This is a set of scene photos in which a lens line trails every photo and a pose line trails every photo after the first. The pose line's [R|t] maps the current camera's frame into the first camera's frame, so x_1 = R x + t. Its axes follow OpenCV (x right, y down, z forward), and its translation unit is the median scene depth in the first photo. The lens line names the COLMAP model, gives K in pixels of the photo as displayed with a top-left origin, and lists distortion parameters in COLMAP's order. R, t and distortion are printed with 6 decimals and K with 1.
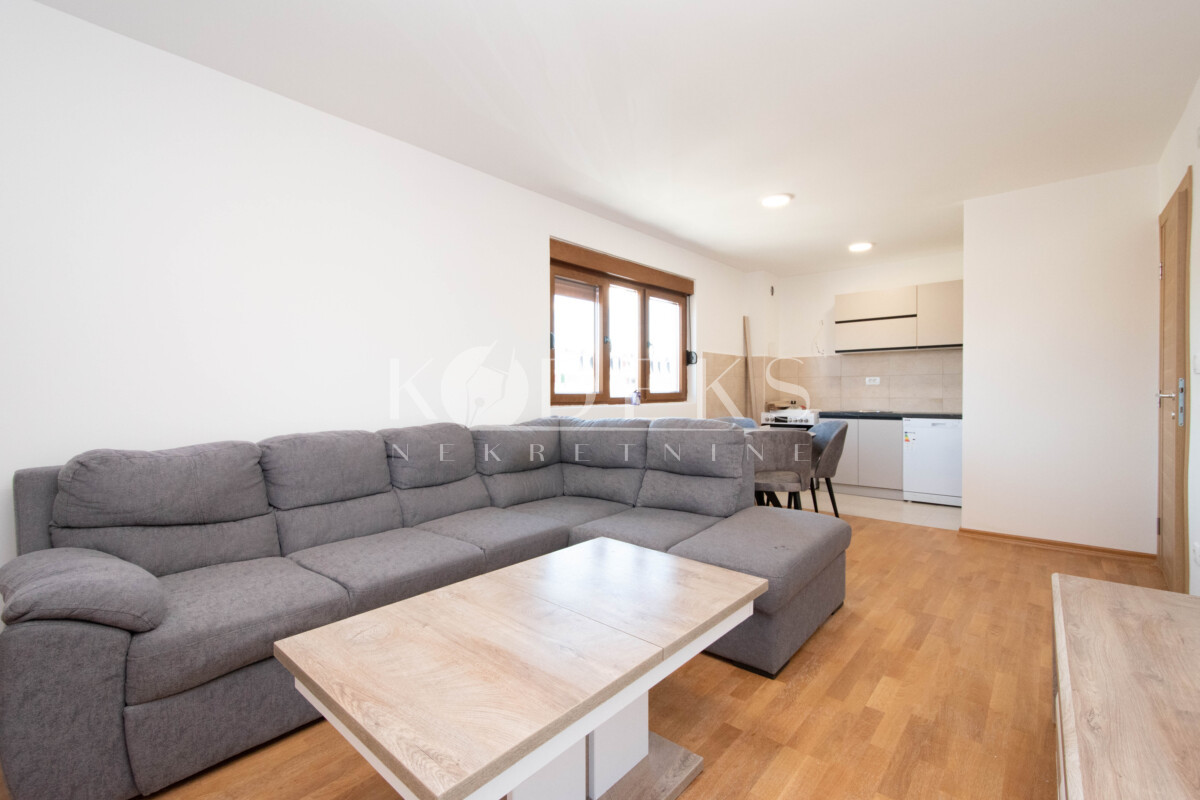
lens RADIAL K [[520.3, 0, 600.0], [0, 520.3, 400.0], [0, 0, 1]] dist [0.001375, -0.000081]
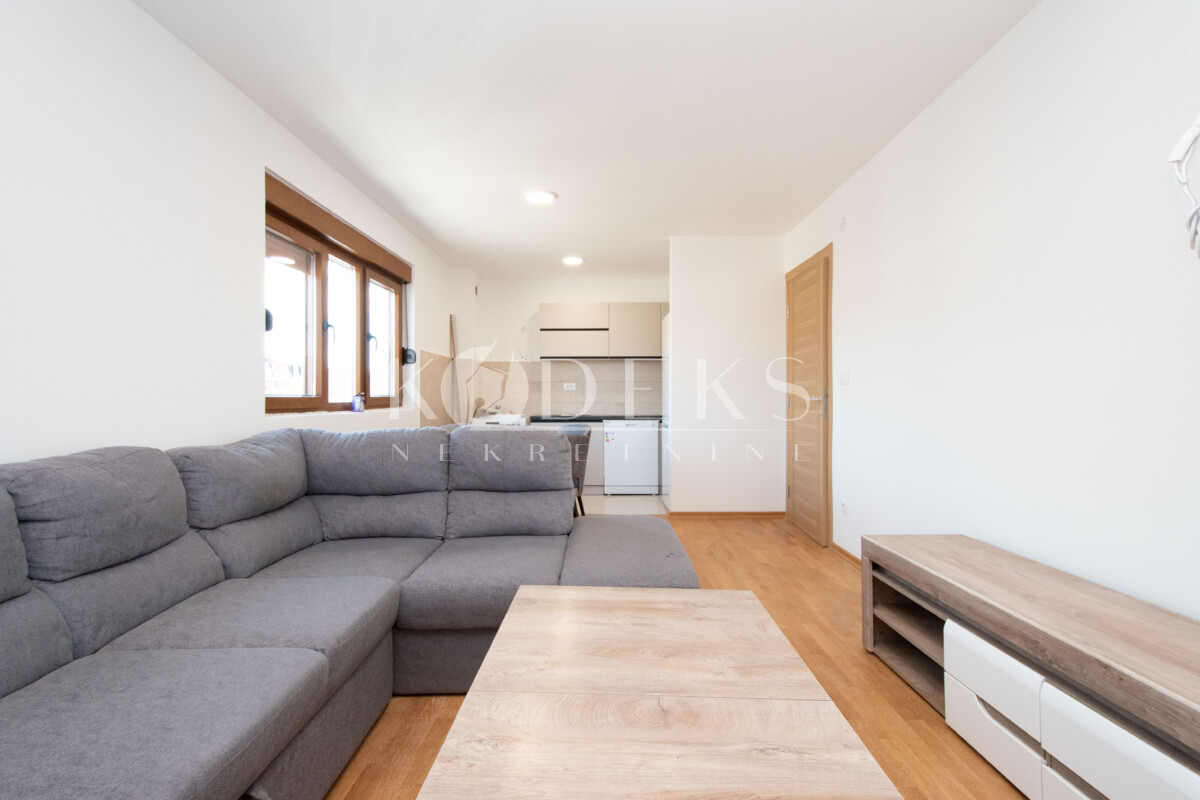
lens RADIAL K [[534.4, 0, 600.0], [0, 534.4, 400.0], [0, 0, 1]] dist [0.003481, 0.000390]
pose [[0.766559, -0.000230, 0.642174, -0.183103], [0.007587, 0.999933, -0.008698, 0.001471], [-0.642129, 0.011540, 0.766510, 0.150953]]
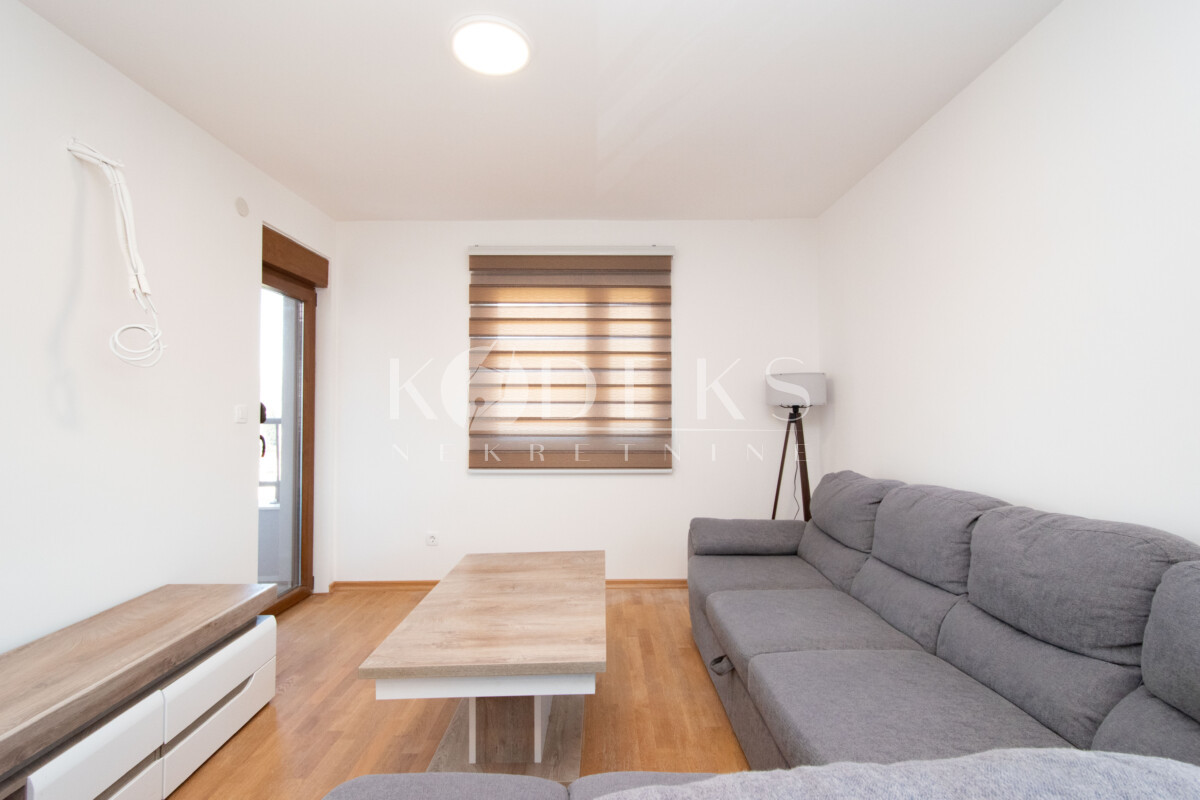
lens RADIAL K [[525.5, 0, 600.0], [0, 525.5, 400.0], [0, 0, 1]] dist [-0.000372, -0.000009]
pose [[-0.756741, -0.006162, -0.653686, 0.208585], [-0.003436, 0.999979, -0.005449, -0.037939], [0.653706, -0.001878, -0.756747, 0.685712]]
